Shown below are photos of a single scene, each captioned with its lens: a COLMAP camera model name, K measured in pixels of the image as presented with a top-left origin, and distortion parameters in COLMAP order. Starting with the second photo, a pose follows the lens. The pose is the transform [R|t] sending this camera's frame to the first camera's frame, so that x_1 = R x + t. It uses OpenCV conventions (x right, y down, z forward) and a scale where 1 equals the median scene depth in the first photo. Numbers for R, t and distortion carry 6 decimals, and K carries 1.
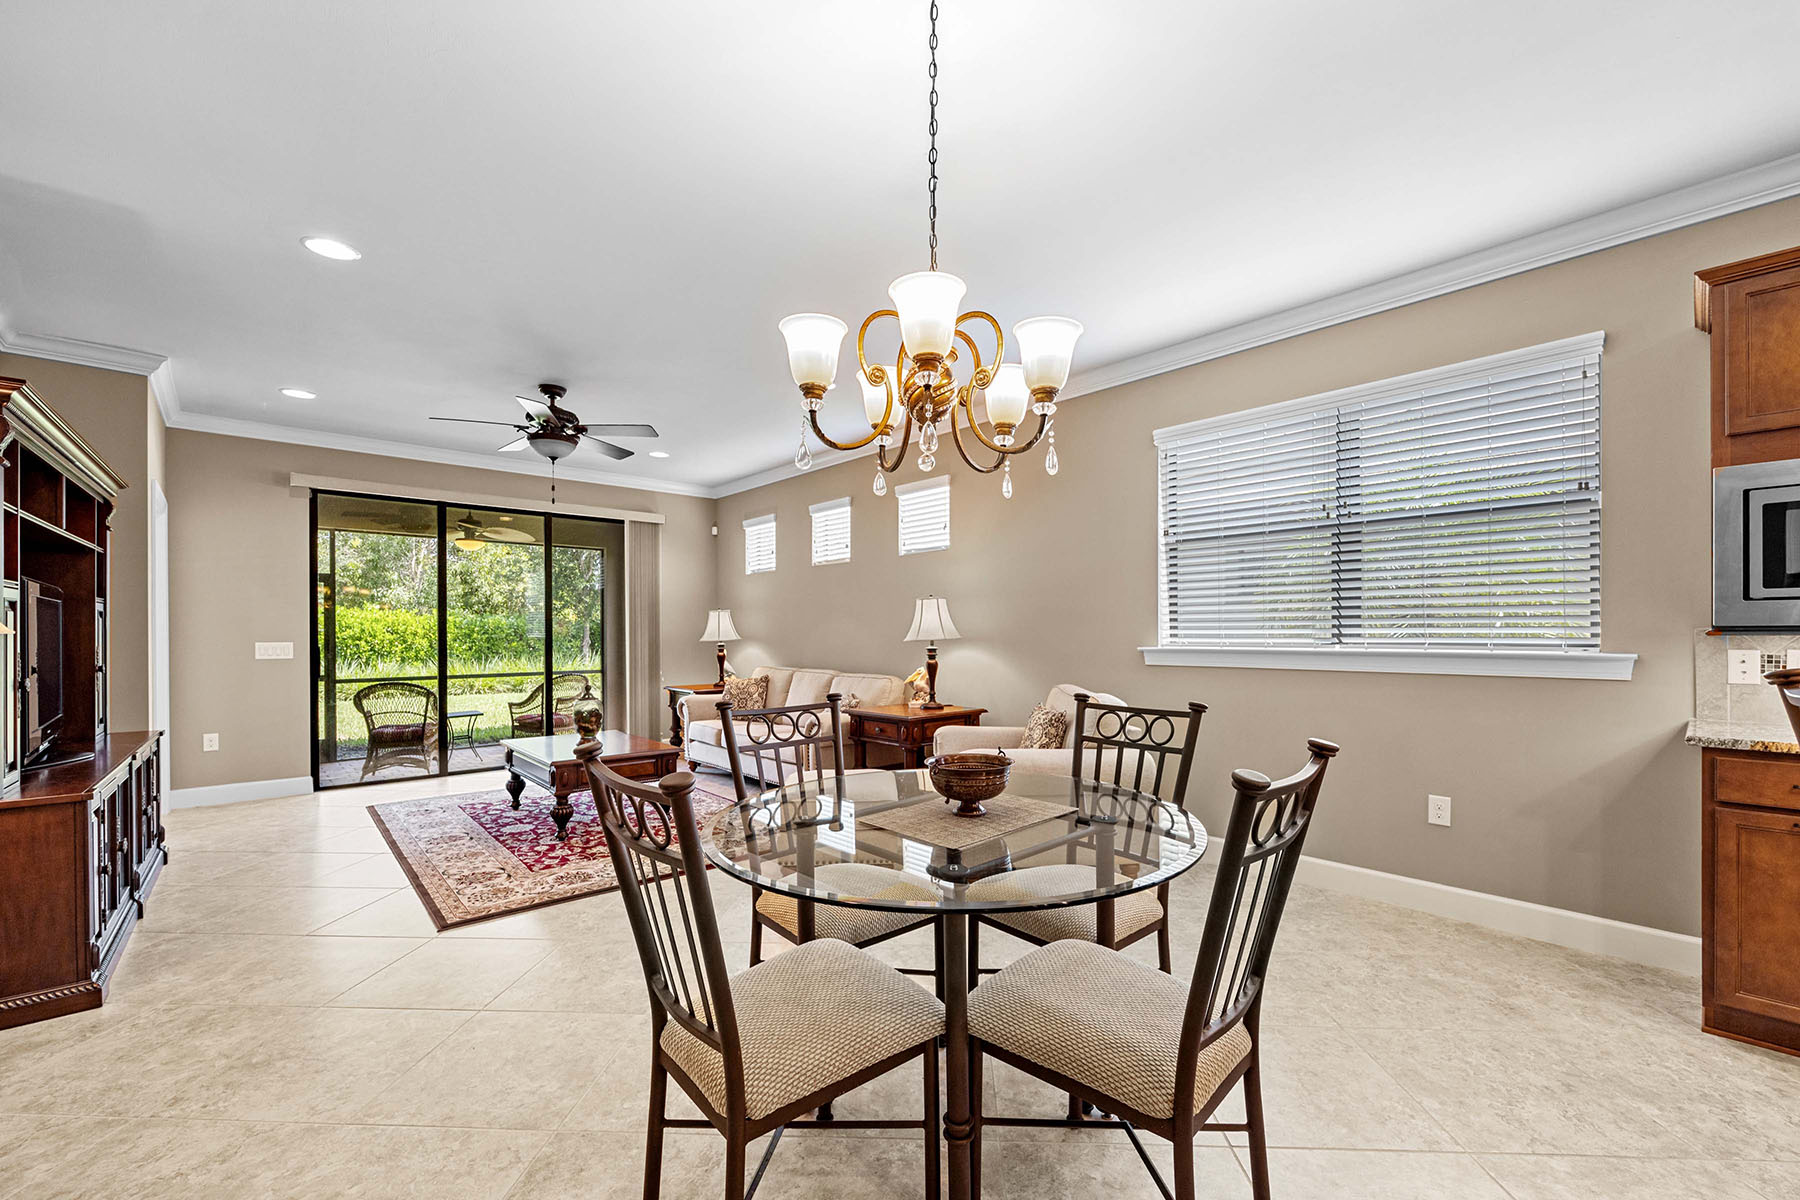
lens RADIAL K [[724.3, 0, 905.6], [0, 724.3, 637.5], [0, 0, 1]] dist [-0.003153, 0.000249]
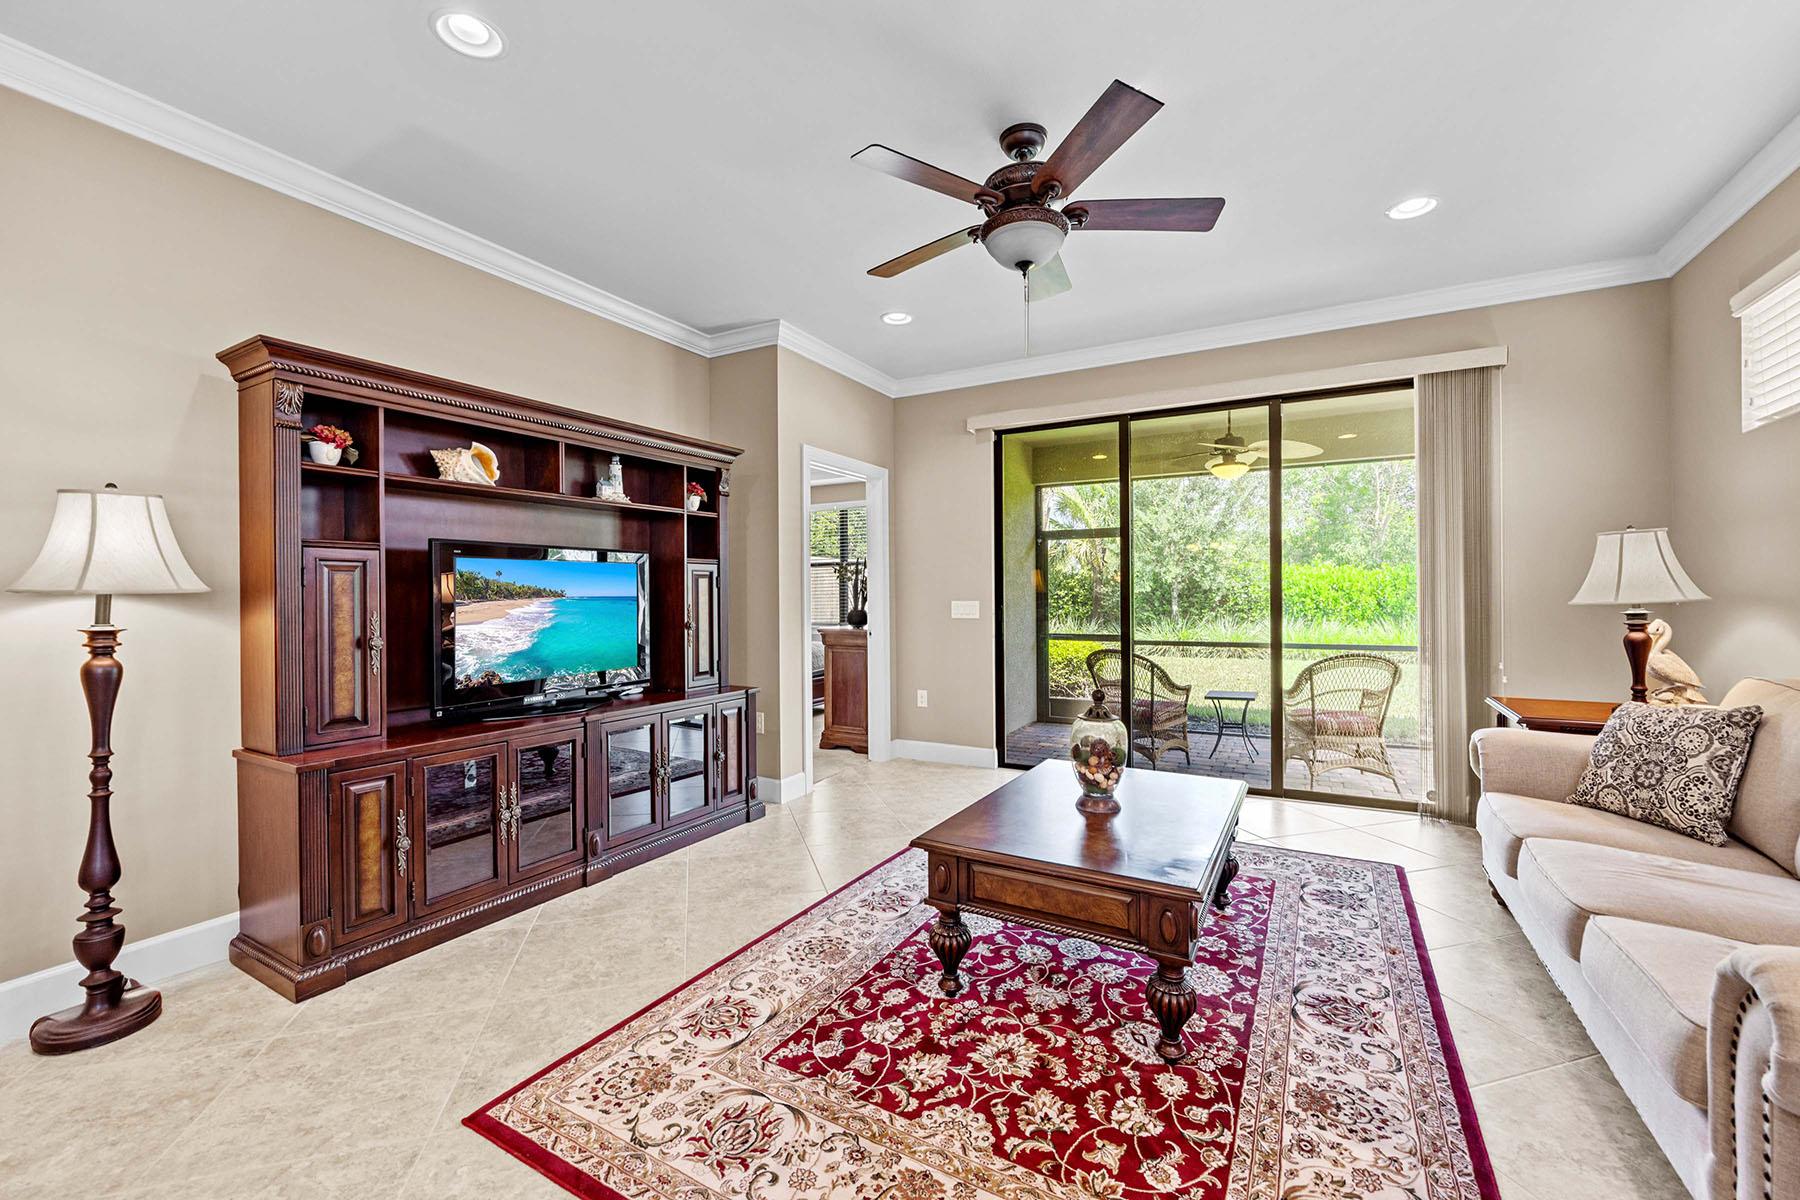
lens RADIAL K [[724.3, 0, 910.4], [0, 724.3, 596.0], [0, 0, 1]] dist [-0.003153, 0.000249]
pose [[0.325008, 0.000927, -0.945711, -0.001669], [0.000822, 0.999999, 0.001263, -0.000833], [0.945711, -0.001187, 0.325007, 0.651884]]
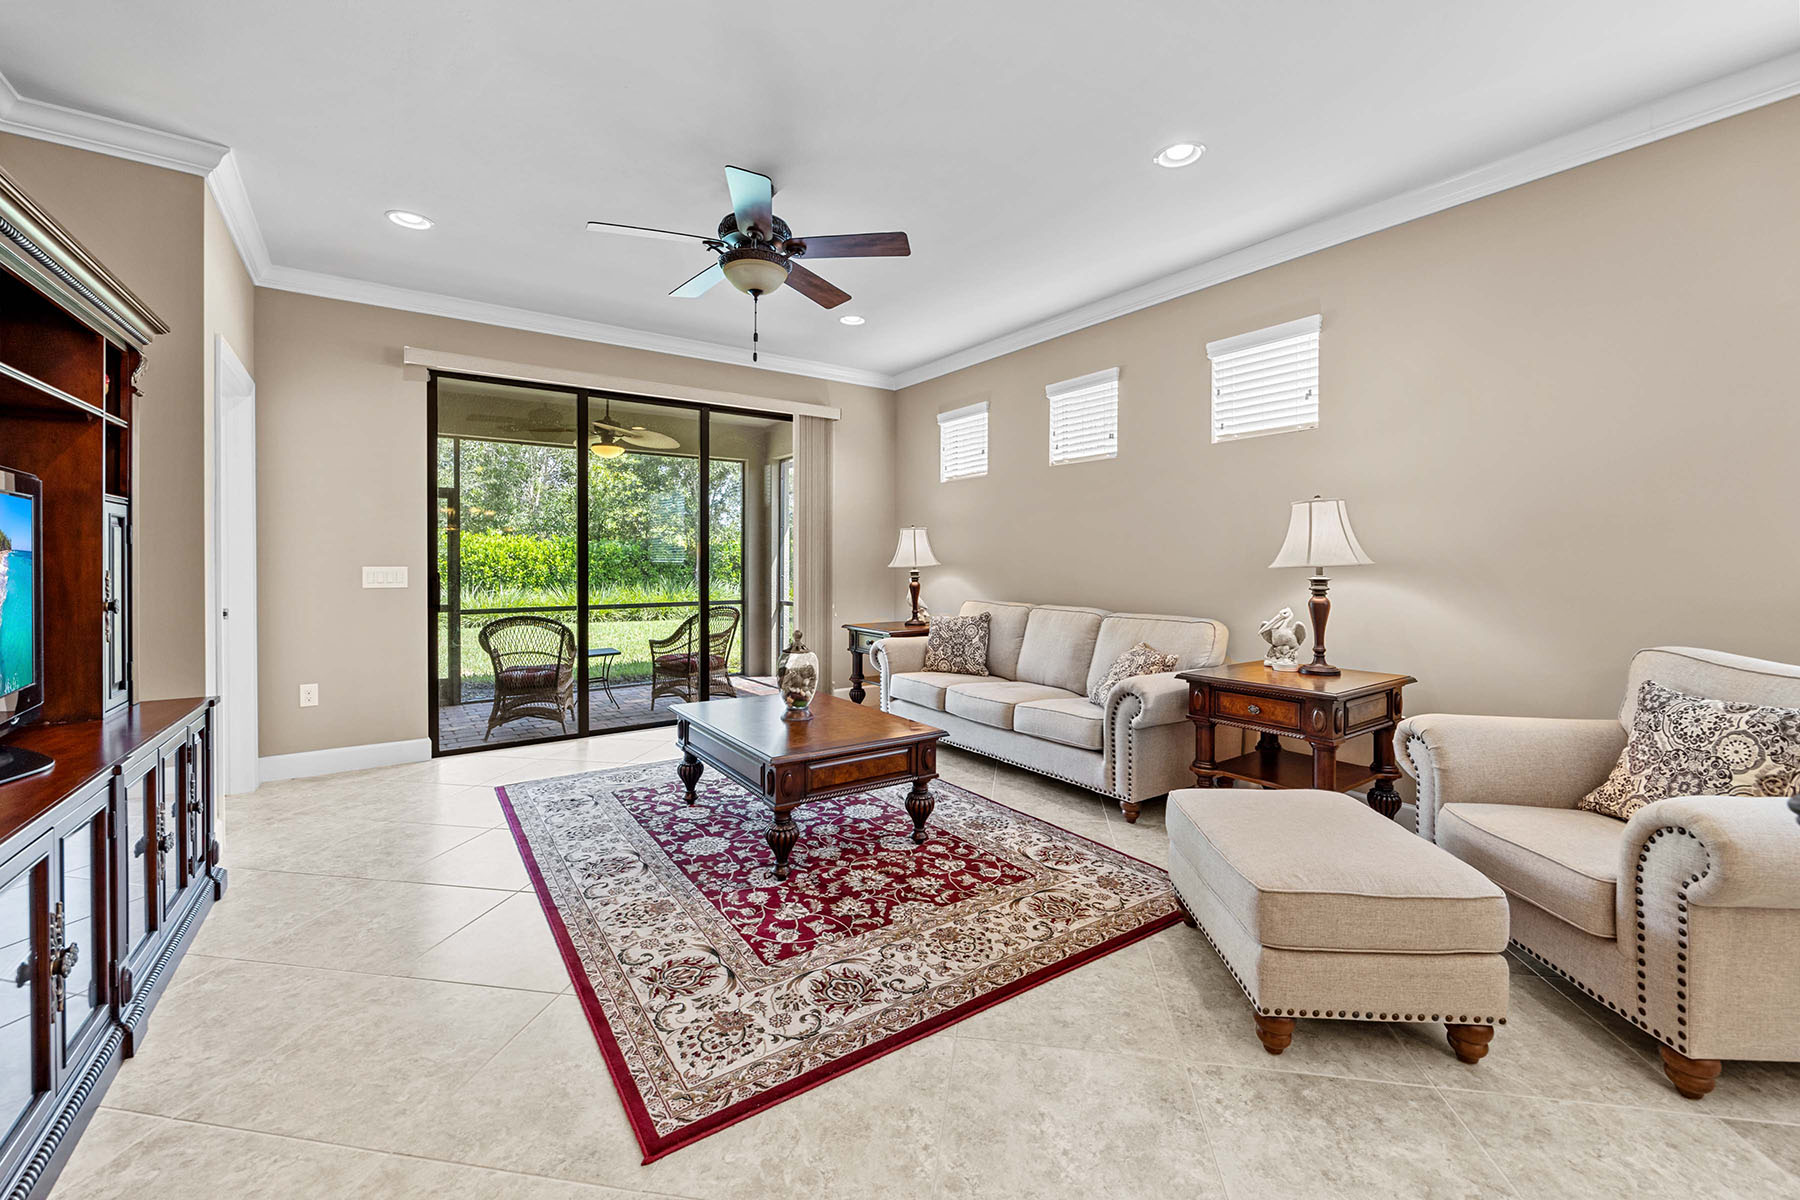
lens RADIAL K [[724.3, 0, 902.1], [0, 724.3, 567.3], [0, 0, 1]] dist [-0.003153, 0.000249]
pose [[0.992634, 0.003598, -0.121101, -0.237423], [-0.003243, 0.999990, 0.003132, 0.003411], [0.121111, -0.002716, 0.992635, 0.308388]]
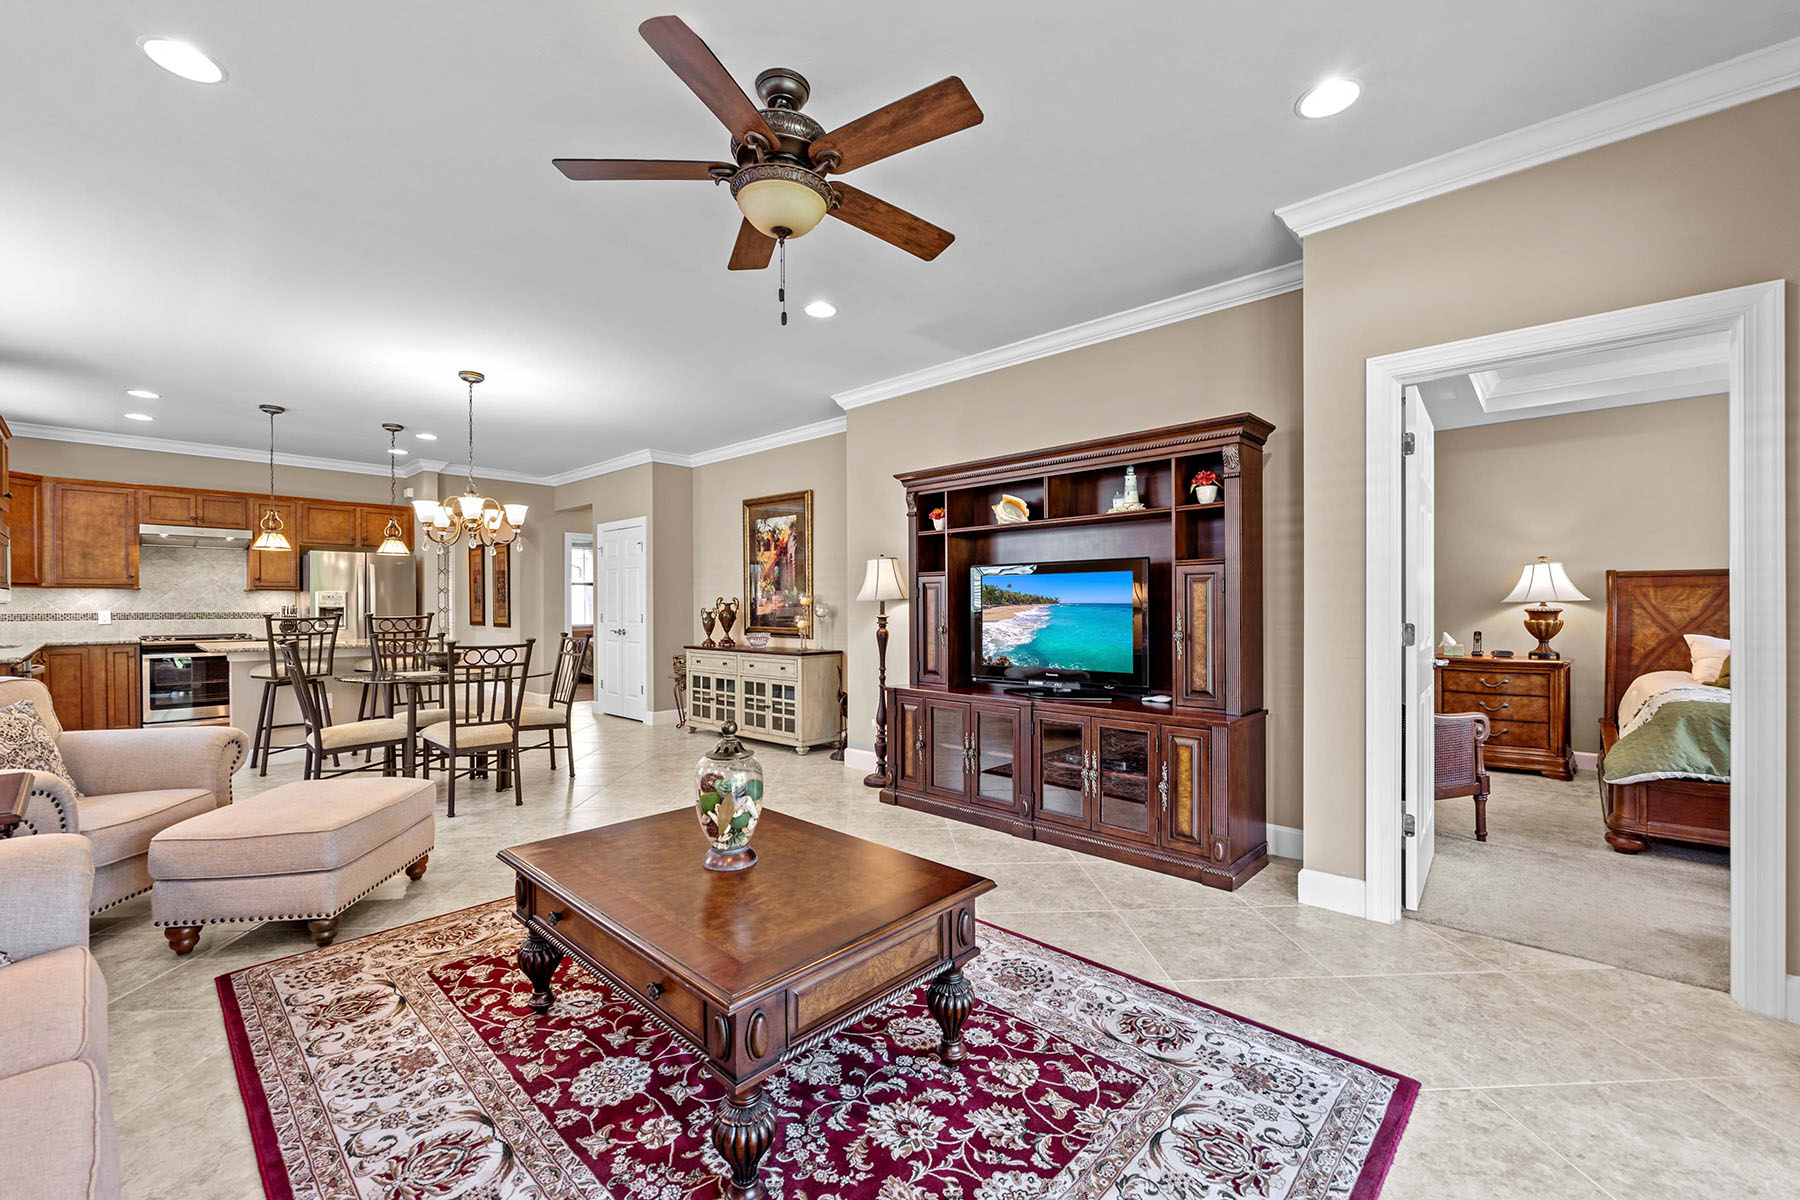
lens RADIAL K [[724.3, 0, 896.2], [0, 724.3, 605.9], [0, 0, 1]] dist [-0.003153, 0.000249]
pose [[-0.995854, 0.005340, -0.090808, -0.455568], [0.004726, 0.999964, 0.006976, -0.002864], [0.090843, 0.006518, -0.995844, 1.306952]]
